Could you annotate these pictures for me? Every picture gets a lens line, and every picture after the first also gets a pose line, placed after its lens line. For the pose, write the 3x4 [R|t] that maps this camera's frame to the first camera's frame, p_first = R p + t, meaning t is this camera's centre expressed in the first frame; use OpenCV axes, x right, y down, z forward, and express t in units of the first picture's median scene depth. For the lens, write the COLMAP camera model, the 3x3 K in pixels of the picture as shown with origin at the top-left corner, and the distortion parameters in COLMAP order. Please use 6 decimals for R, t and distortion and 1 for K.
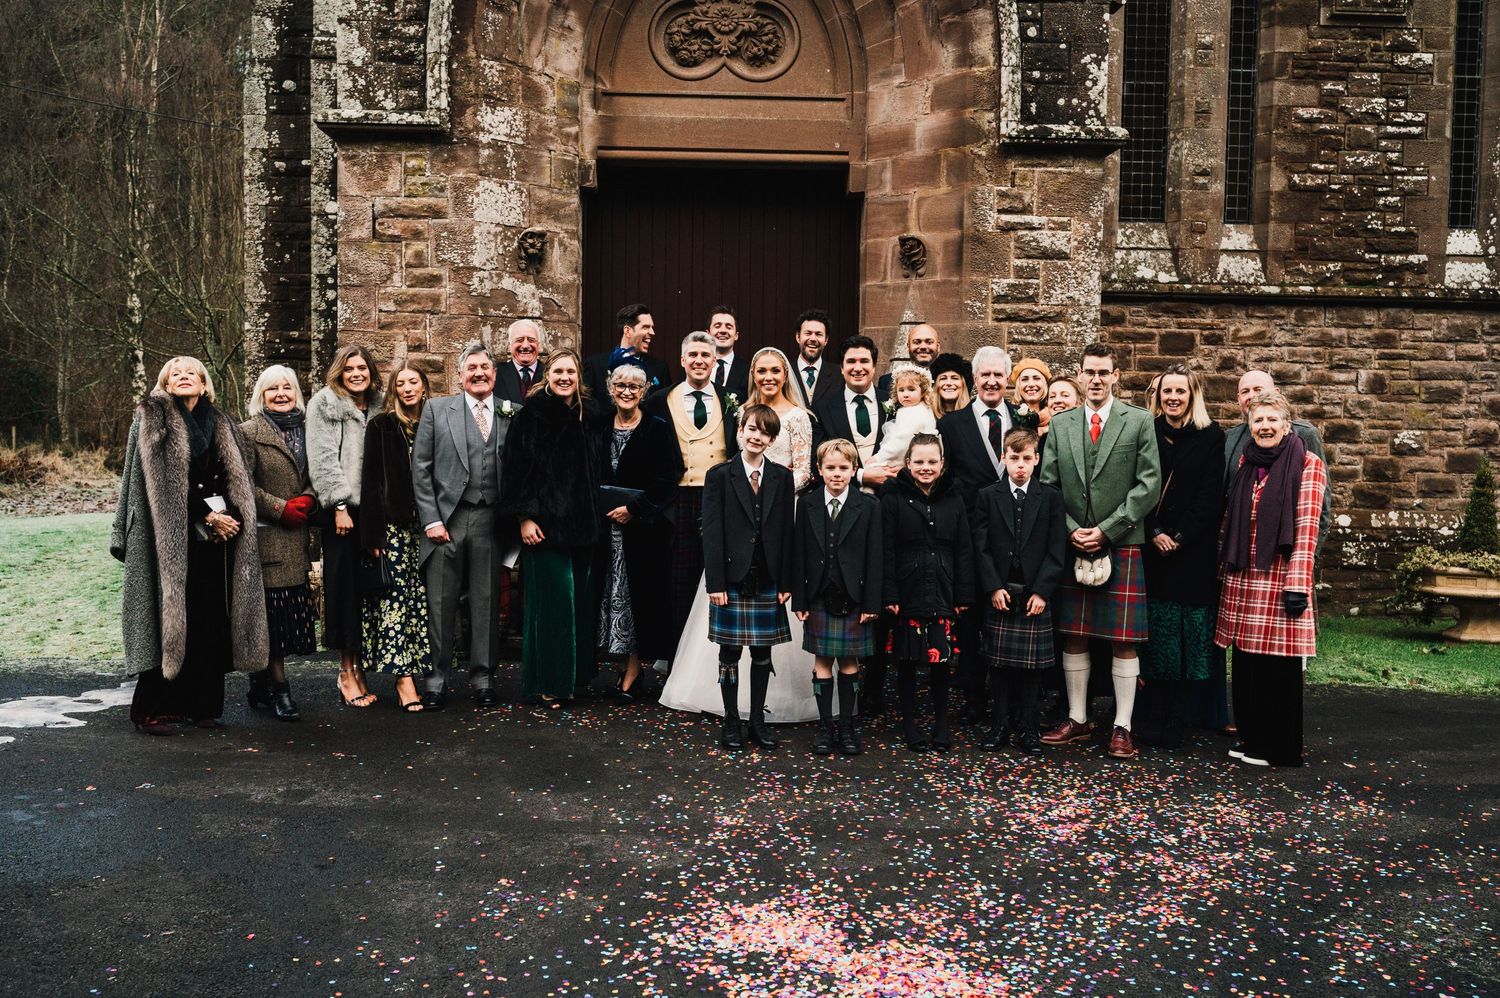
lens RADIAL K [[1427.8, 0, 749.9], [0, 1427.8, 509.0], [0, 0, 1]] dist [-0.000974, 0.000000]
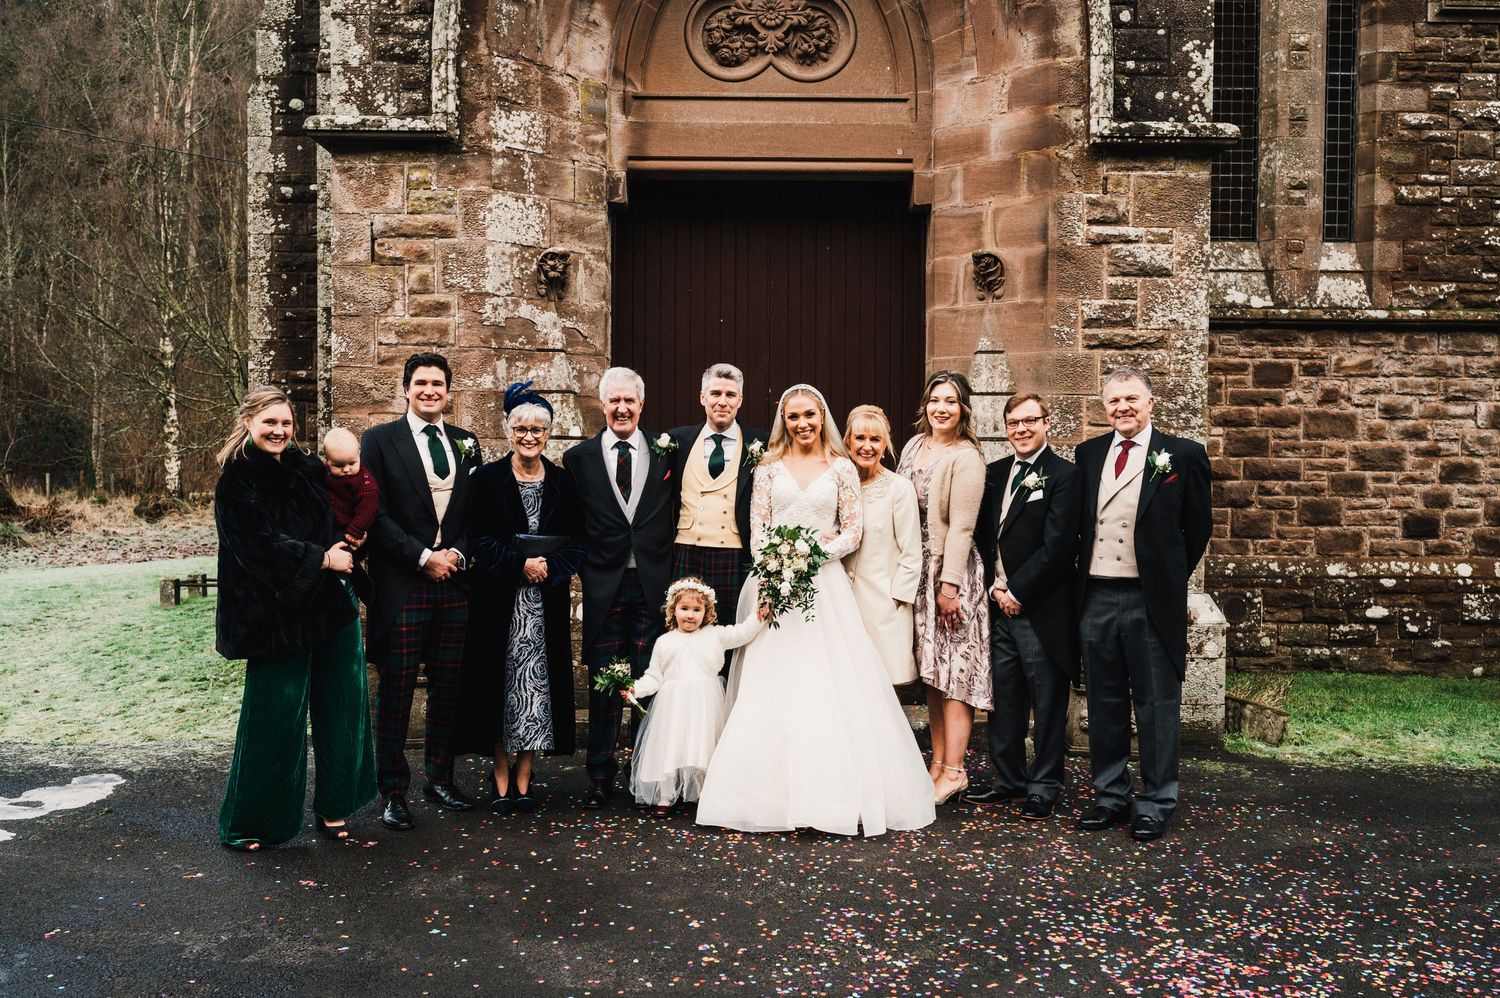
lens RADIAL K [[1427.8, 0, 751.2], [0, 1427.8, 509.8], [0, 0, 1]] dist [-0.000974, 0.000000]
pose [[0.999567, -0.006963, -0.028579, -0.006891], [0.006177, 0.999603, -0.027490, -0.011089], [0.028759, 0.027302, 0.999213, 0.129392]]
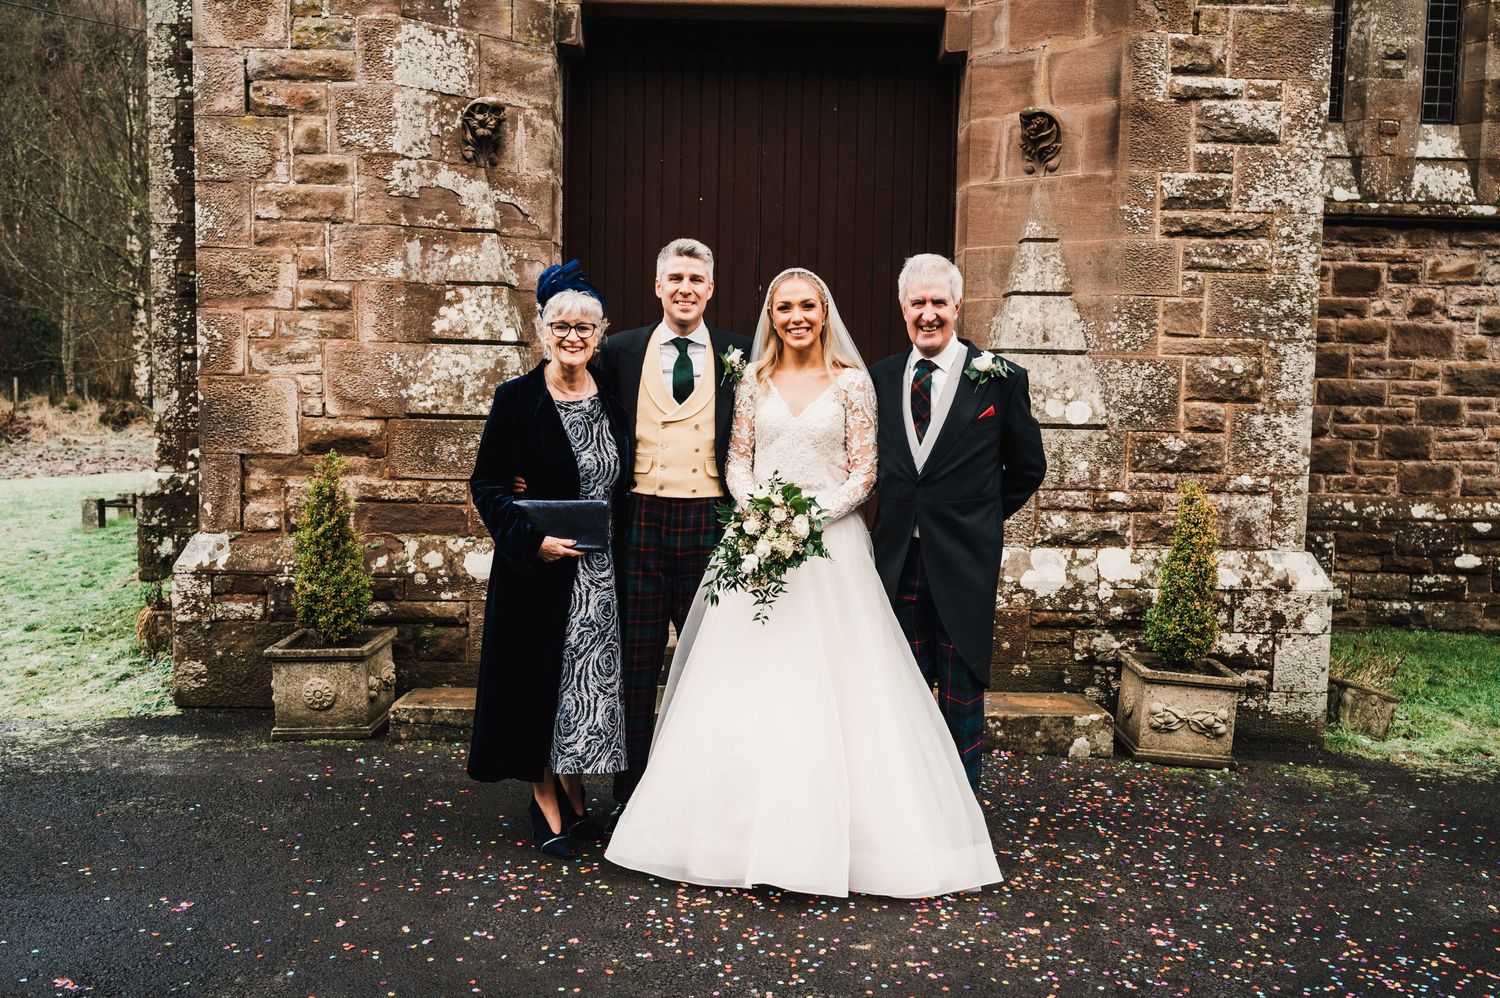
lens RADIAL K [[1427.8, 0, 747.1], [0, 1427.8, 504.3], [0, 0, 1]] dist [-0.000974, 0.000000]
pose [[0.999446, 0.008037, -0.032302, -0.002339], [-0.007083, 0.999538, 0.029548, -0.023164], [0.032525, -0.029302, 0.999041, 0.310336]]
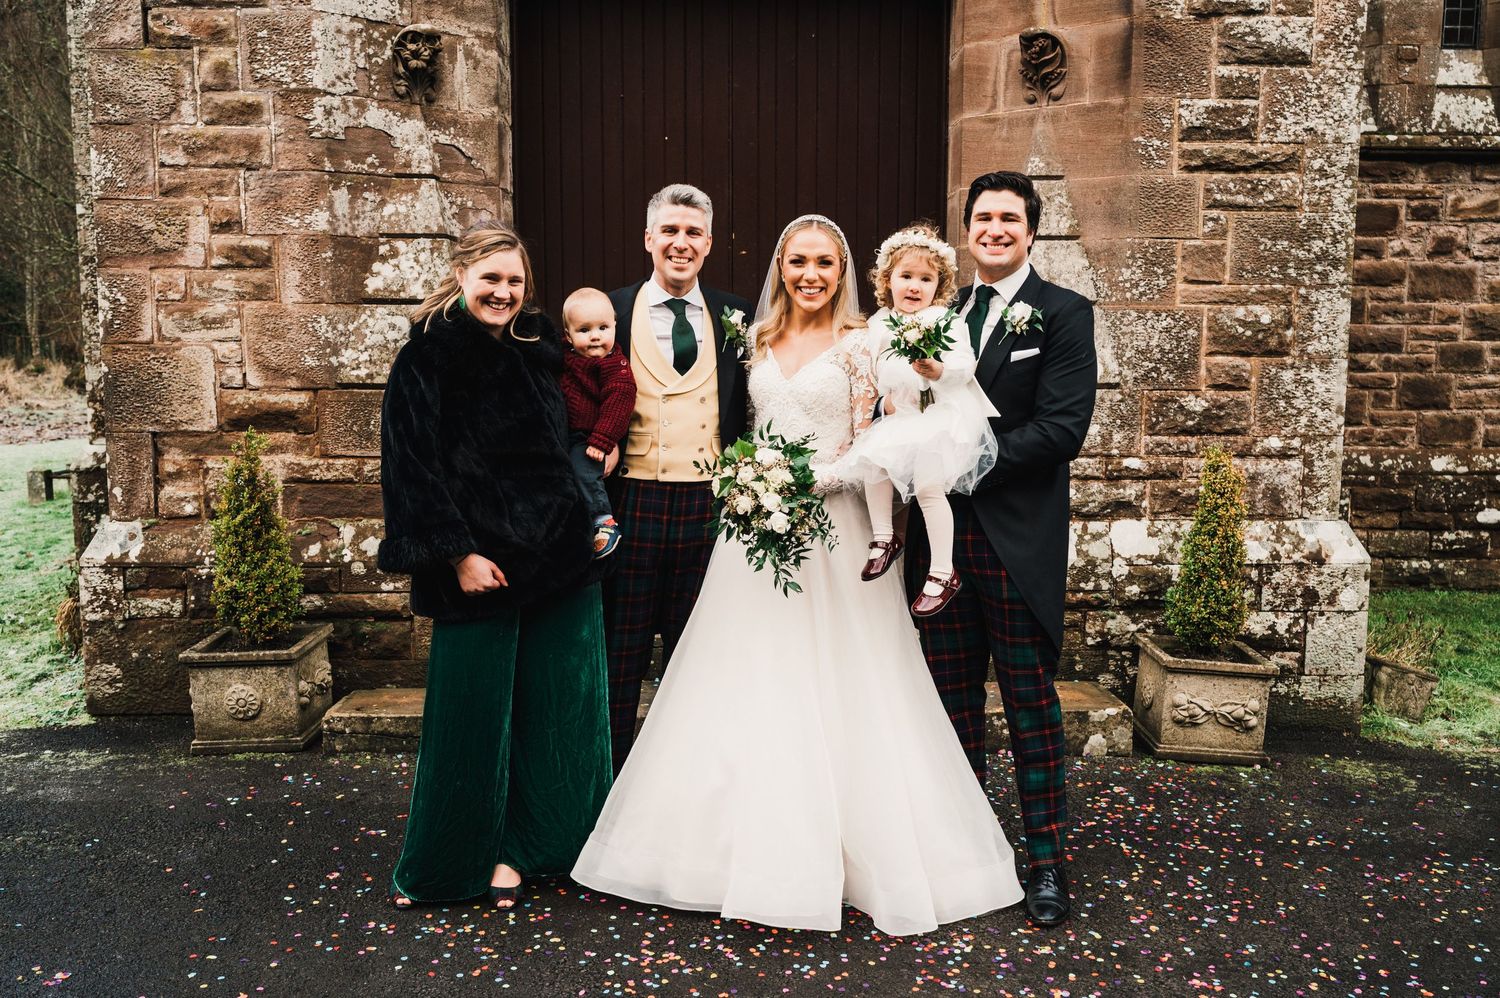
lens RADIAL K [[1427.8, 0, 752.9], [0, 1427.8, 504.5], [0, 0, 1]] dist [-0.000974, 0.000000]
pose [[0.999780, -0.008038, -0.019350, 0.000816], [0.009274, 0.997863, 0.064687, -0.031250], [0.018789, -0.064852, 0.997718, 0.378594]]
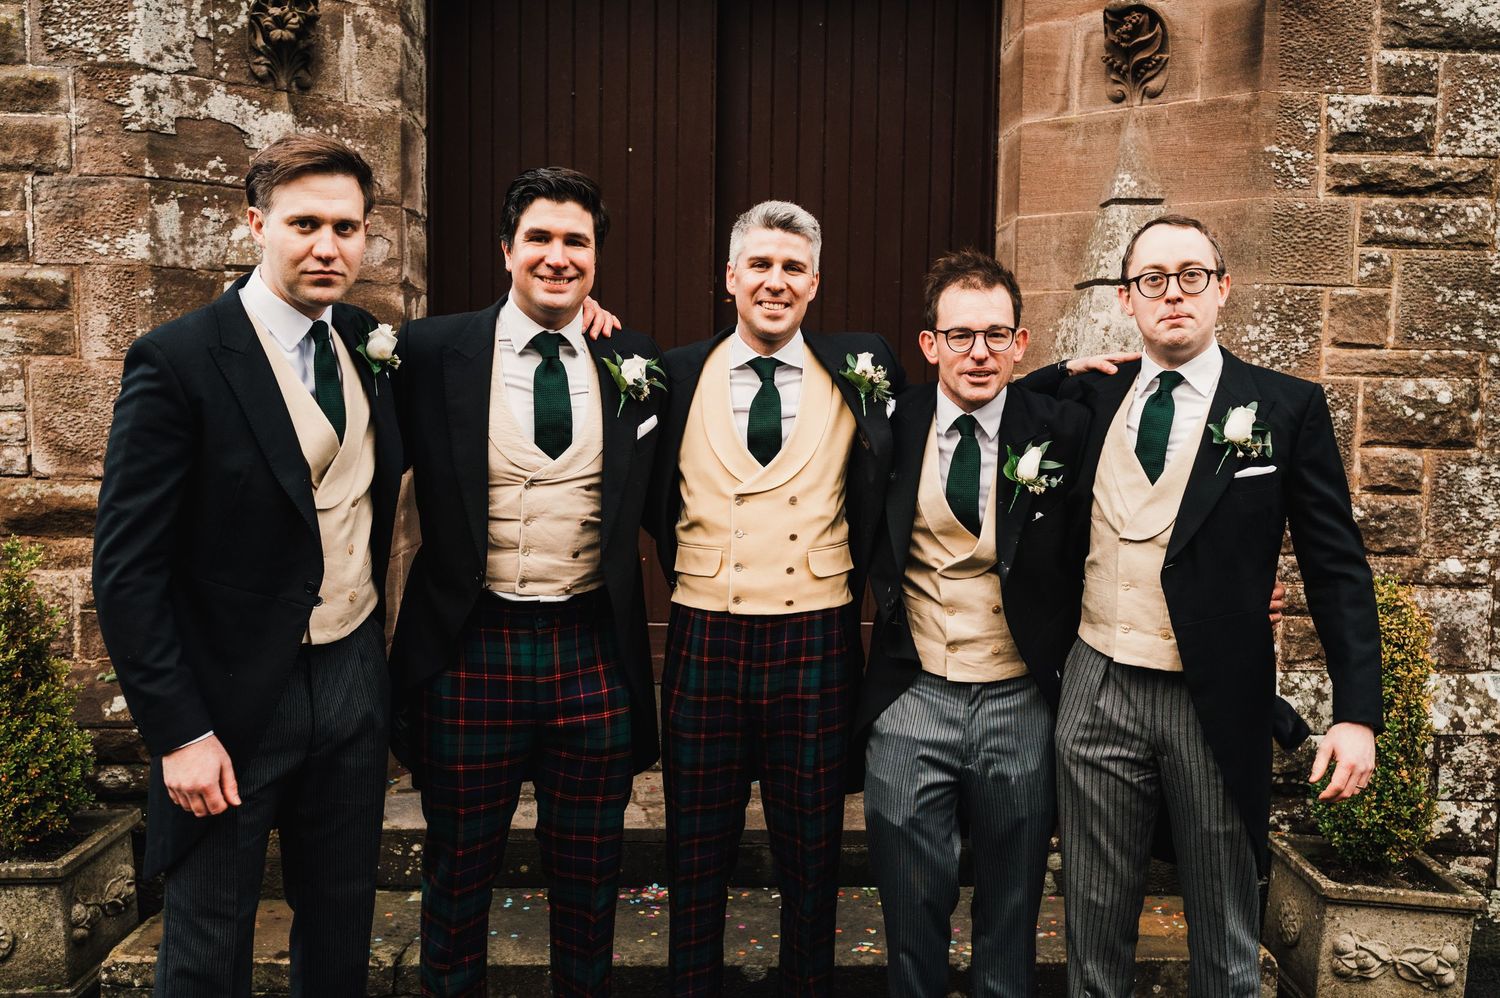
lens RADIAL K [[1427.8, 0, 755.3], [0, 1427.8, 503.3], [0, 0, 1]] dist [-0.000974, 0.000000]
pose [[0.999900, 0.002941, -0.013841, 0.001234], [-0.002554, 0.999607, 0.027903, -0.047310], [0.013917, -0.027865, 0.999515, 0.545466]]
